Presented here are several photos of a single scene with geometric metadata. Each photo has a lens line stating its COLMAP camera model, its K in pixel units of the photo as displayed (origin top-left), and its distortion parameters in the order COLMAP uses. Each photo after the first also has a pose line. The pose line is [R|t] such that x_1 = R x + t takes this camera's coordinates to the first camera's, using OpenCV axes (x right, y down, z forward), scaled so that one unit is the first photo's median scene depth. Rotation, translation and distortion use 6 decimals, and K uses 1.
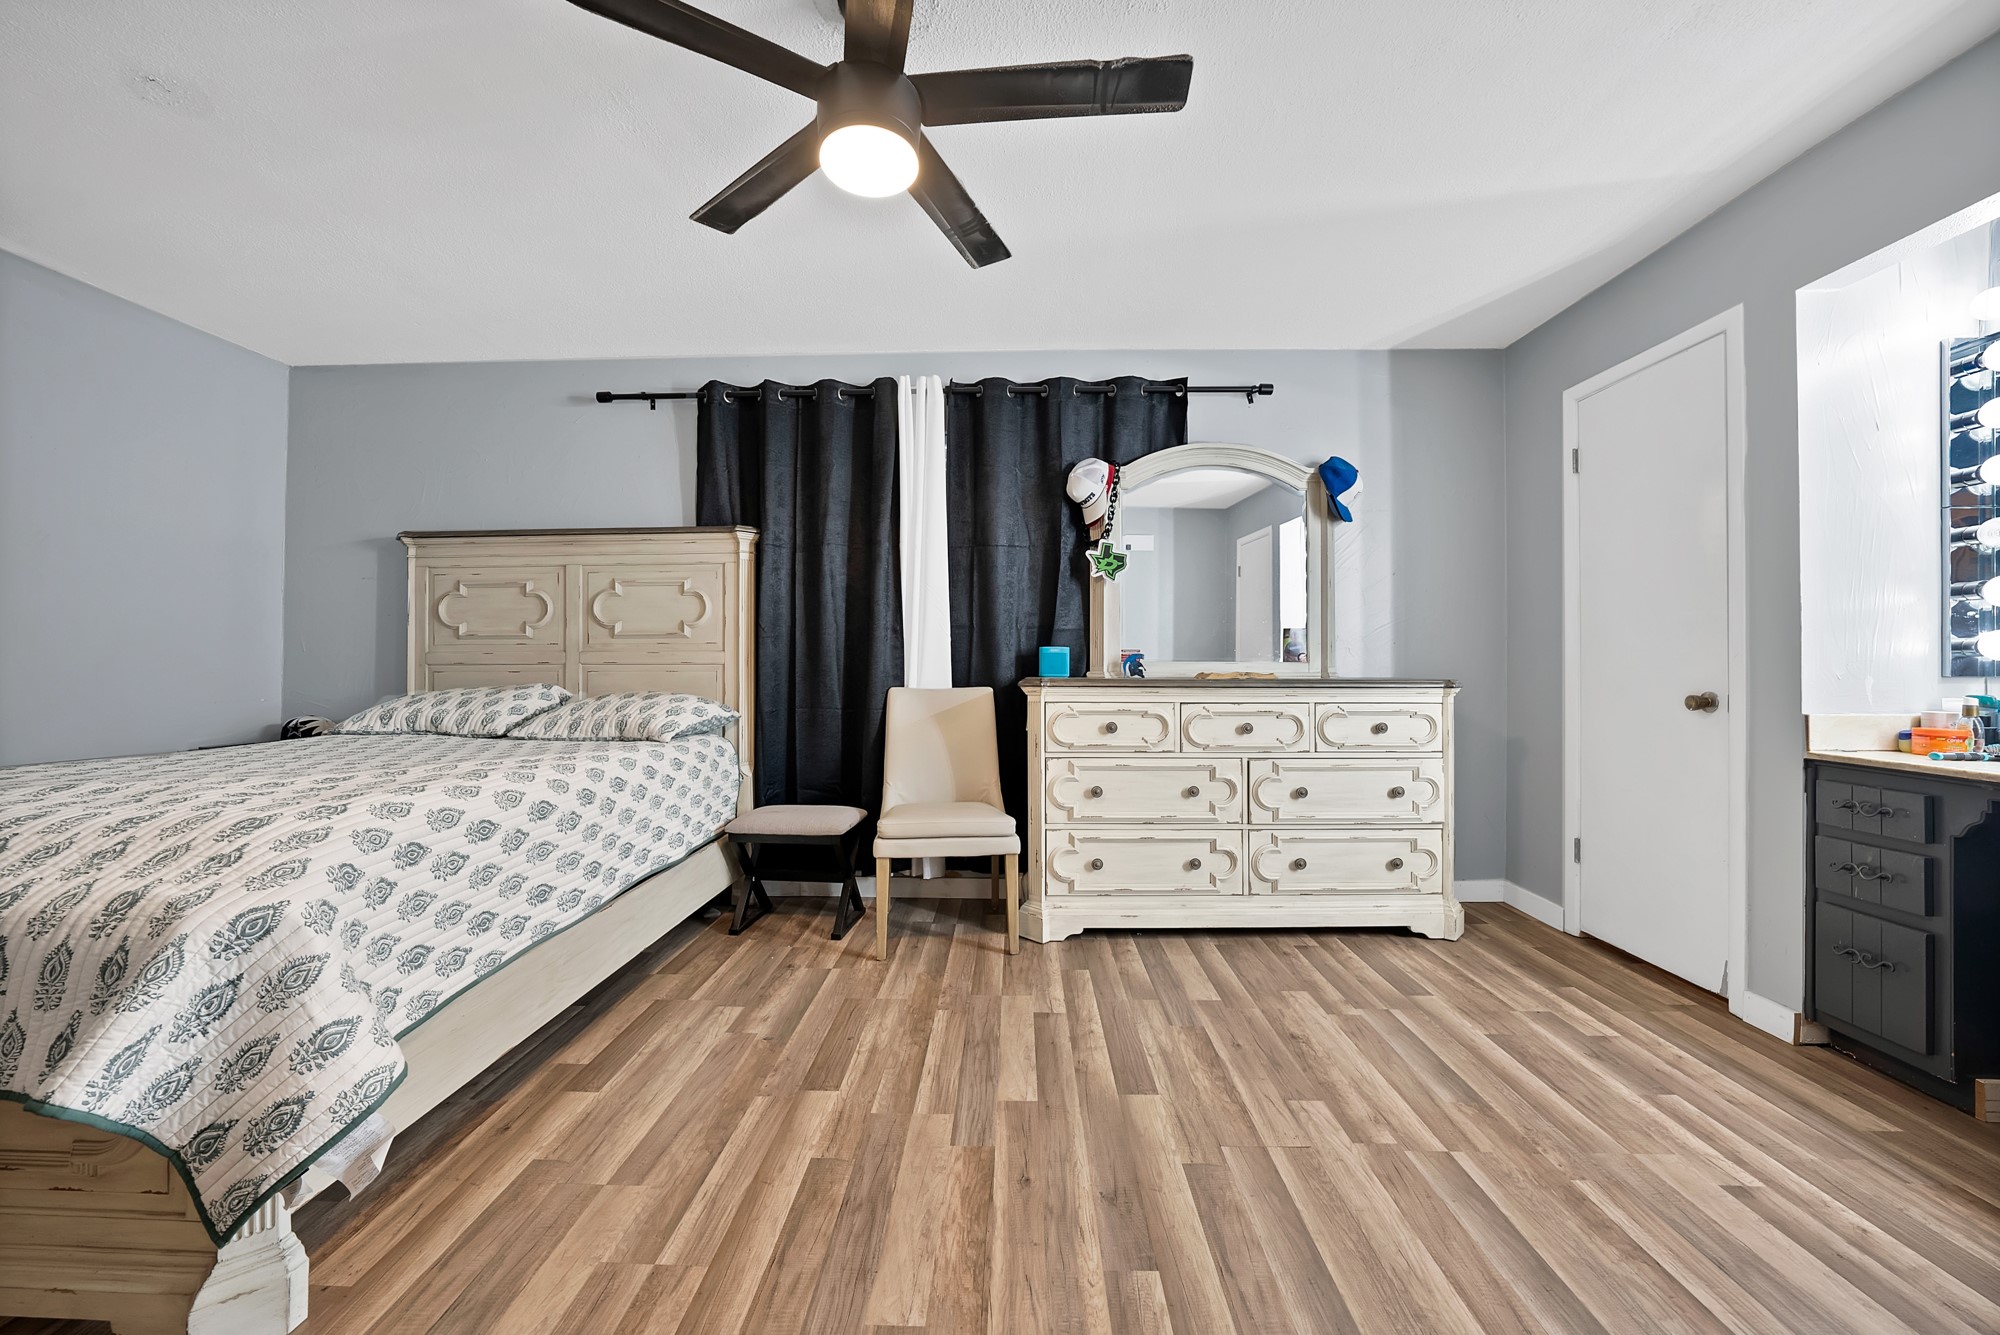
lens RADIAL K [[769.4, 0, 973.5], [0, 769.4, 660.0], [0, 0, 1]] dist [-0.023216, 0.005561]
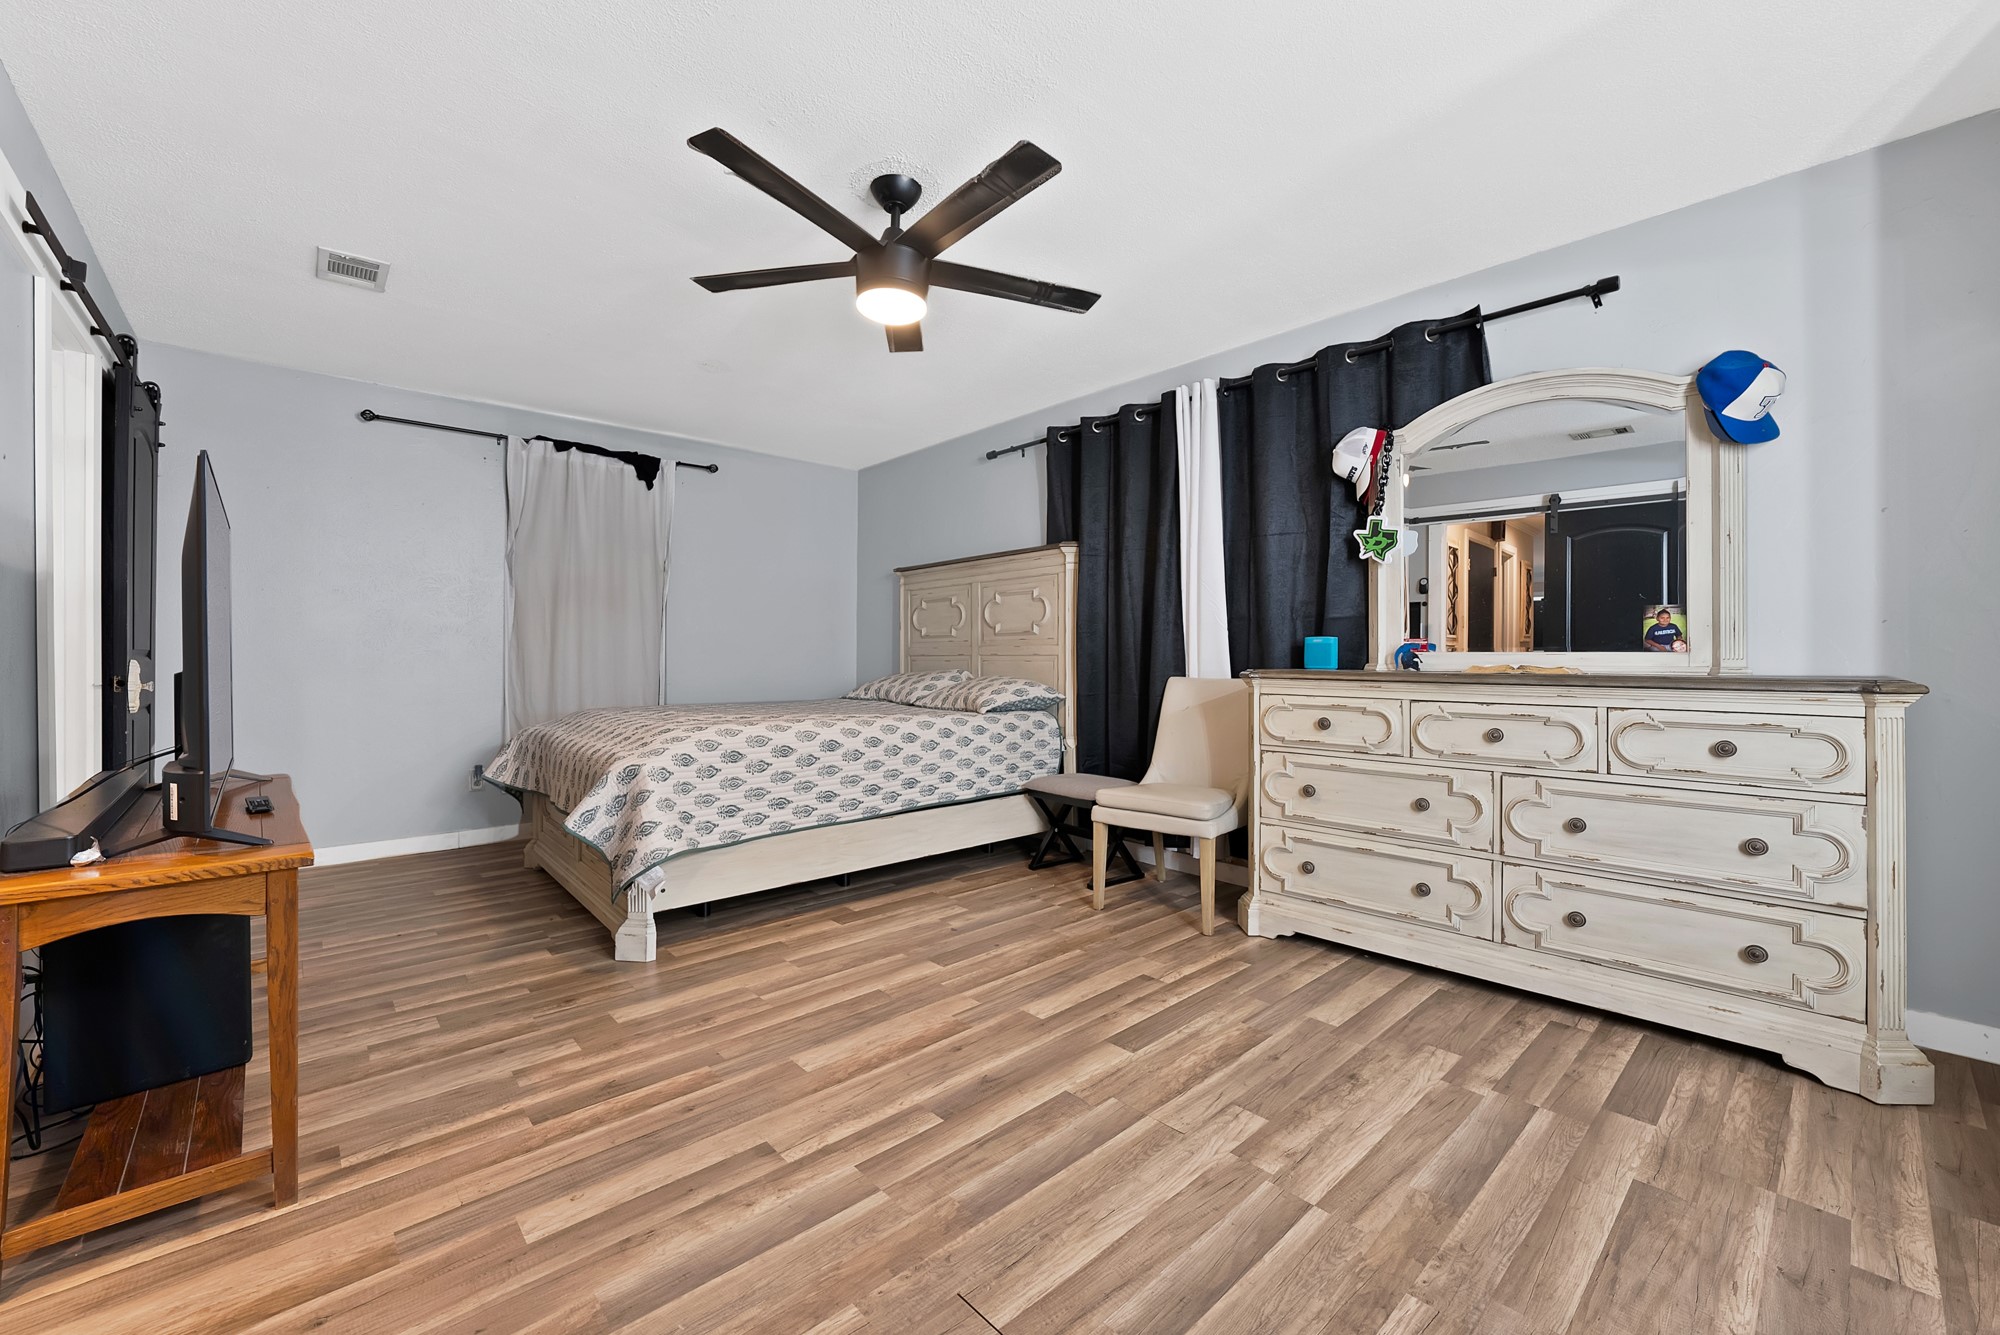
lens RADIAL K [[769.4, 0, 990.6], [0, 769.4, 657.2], [0, 0, 1]] dist [-0.023216, 0.005561]
pose [[0.703747, 0.000981, -0.710450, 0.539512], [0.004257, 0.999975, 0.005597, 0.000808], [0.710438, -0.006963, 0.703725, 0.061004]]
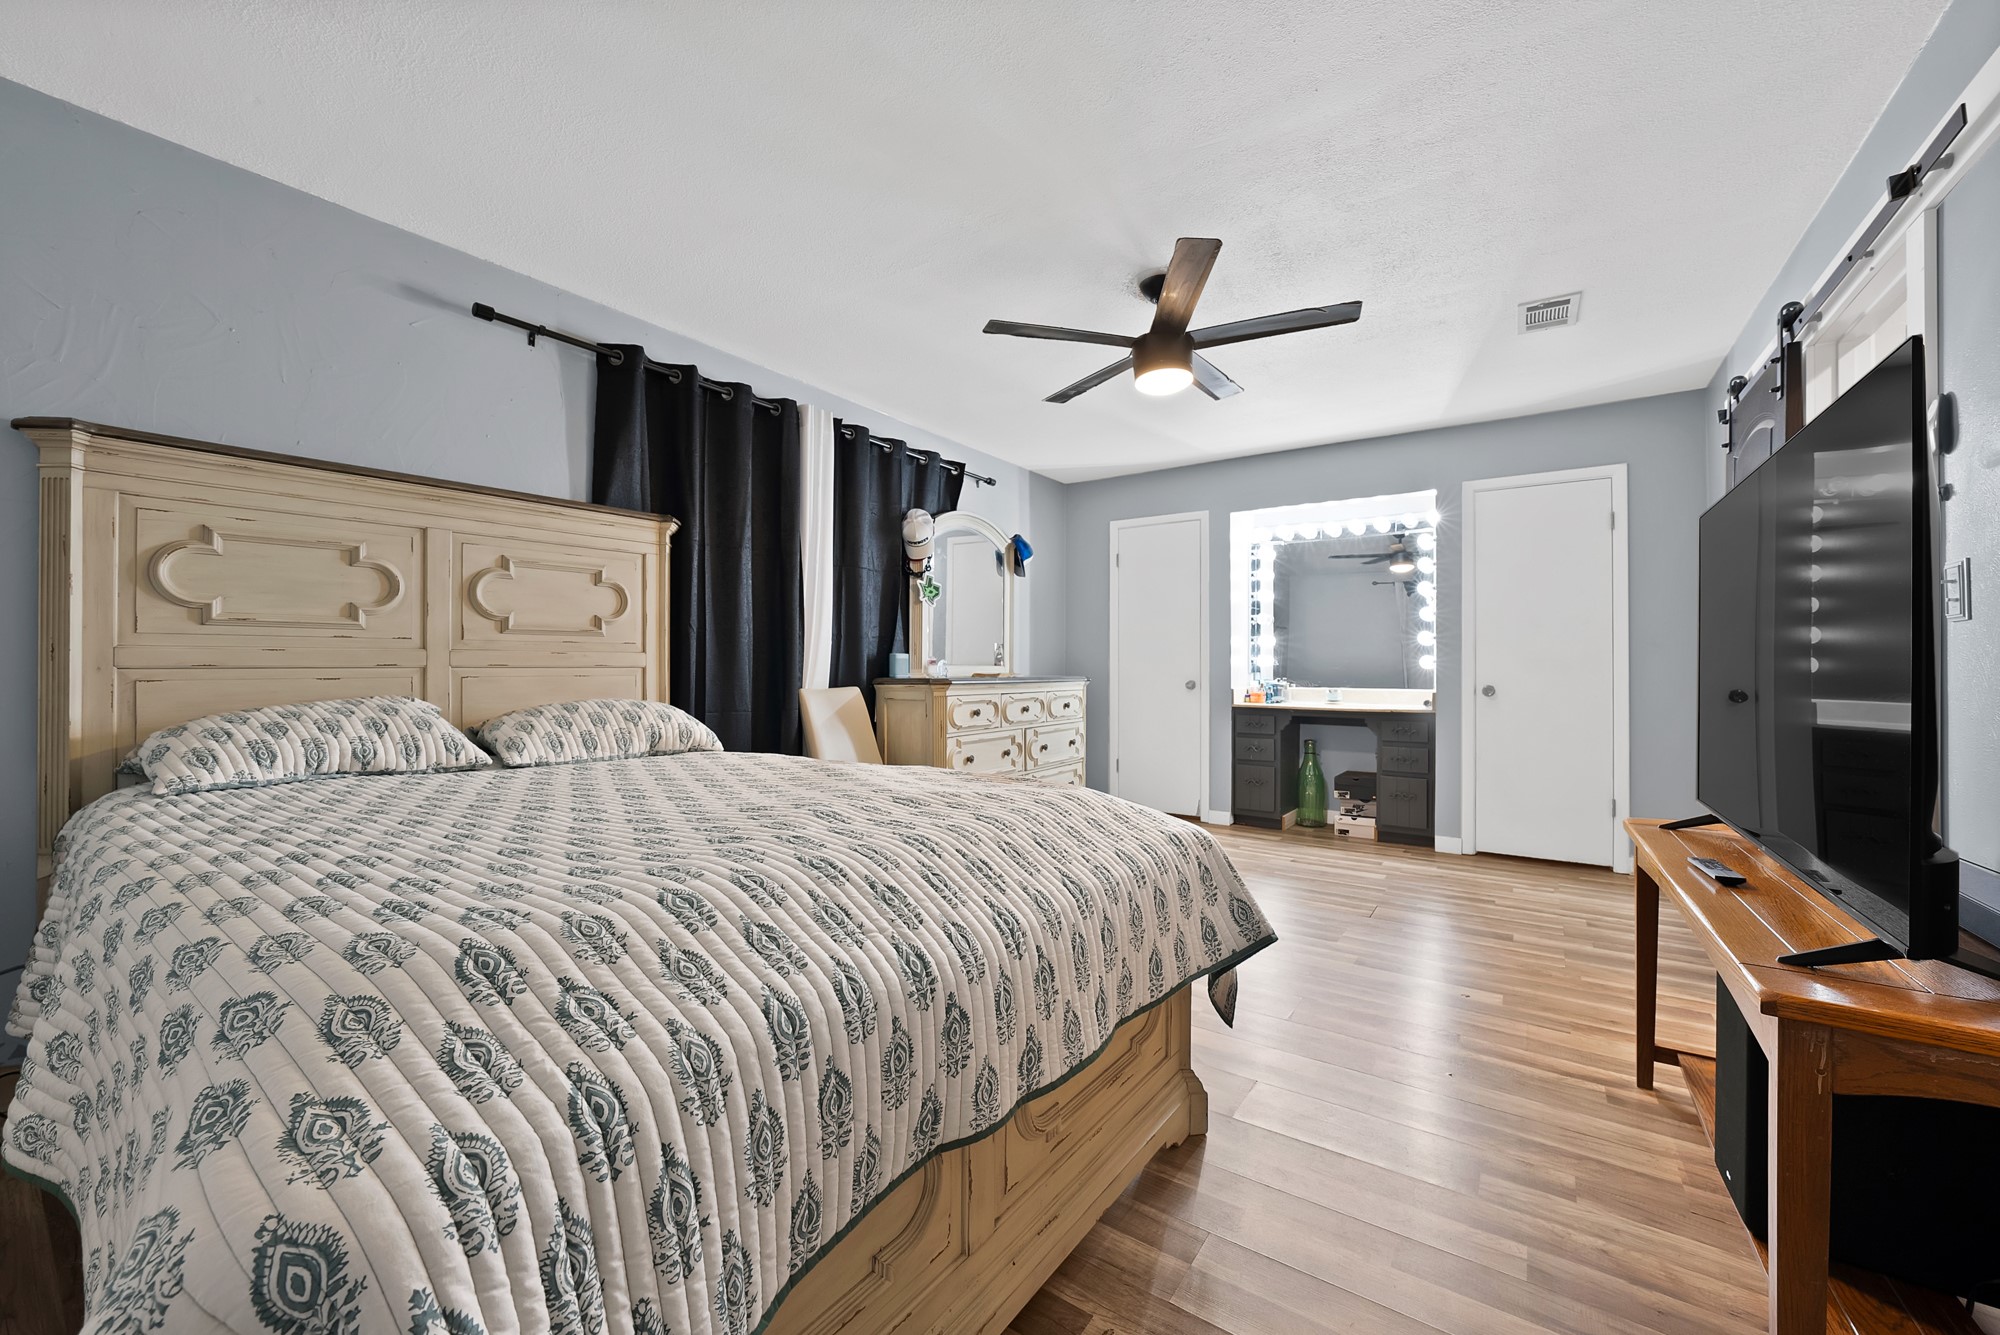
lens RADIAL K [[769.4, 0, 1001.5], [0, 769.4, 664.4], [0, 0, 1]] dist [-0.023216, 0.005561]
pose [[0.547606, 0.003219, 0.836730, -0.954655], [-0.009216, 0.999955, 0.002184, -0.003908], [-0.836686, -0.008907, 0.547611, 0.185207]]
